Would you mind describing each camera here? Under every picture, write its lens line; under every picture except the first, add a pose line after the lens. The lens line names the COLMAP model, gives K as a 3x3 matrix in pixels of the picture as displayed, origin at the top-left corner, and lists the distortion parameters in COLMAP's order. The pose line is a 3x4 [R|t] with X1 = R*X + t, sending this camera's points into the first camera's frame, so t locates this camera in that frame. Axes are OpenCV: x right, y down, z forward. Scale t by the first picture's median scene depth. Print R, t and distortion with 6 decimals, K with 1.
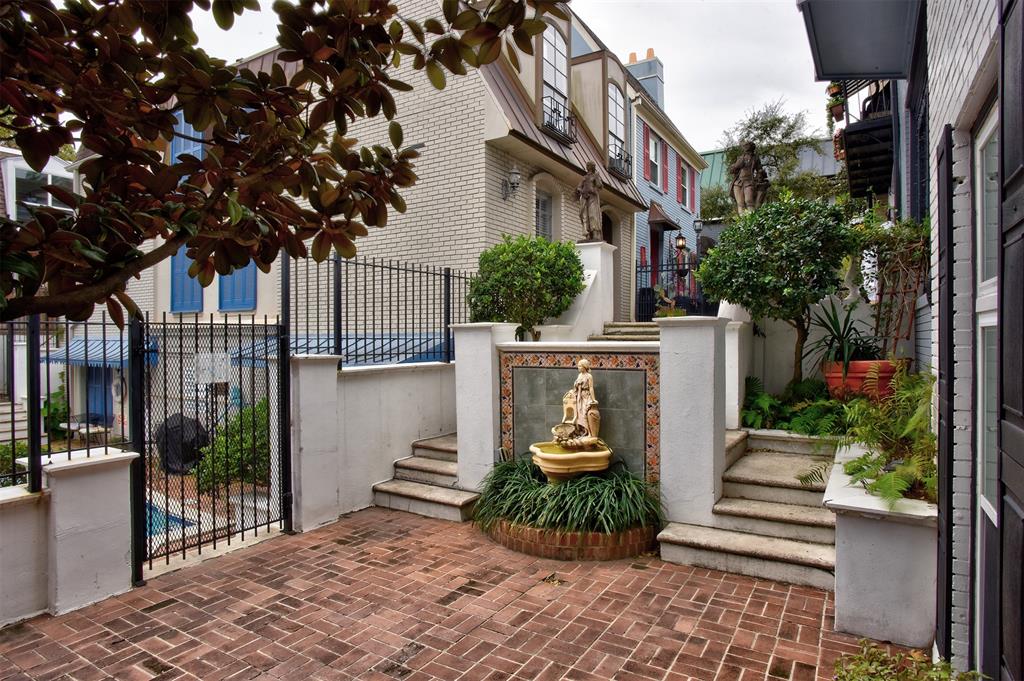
lens RADIAL K [[582.3, 0, 513.8], [0, 582.3, 342.2], [0, 0, 1]] dist [-0.042510, 0.013498]
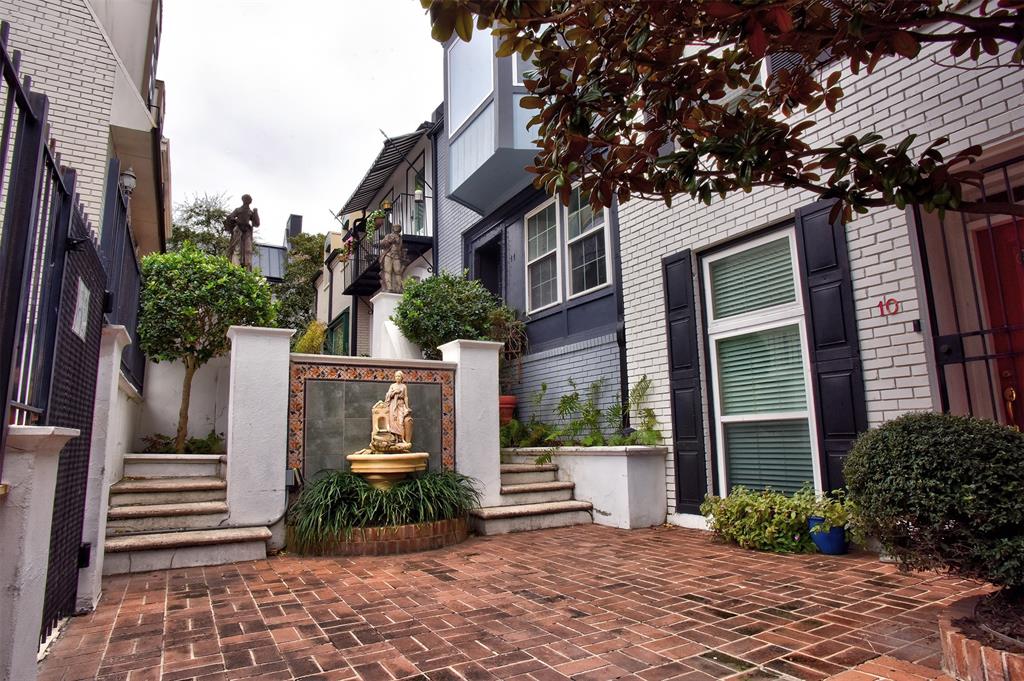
lens RADIAL K [[582.3, 0, 509.8], [0, 582.3, 340.5], [0, 0, 1]] dist [-0.042510, 0.013498]
pose [[0.496517, 0.141122, 0.856479, -0.672599], [0.020066, 0.984566, -0.173860, 0.156848], [-0.867795, 0.103510, 0.486022, 0.274312]]
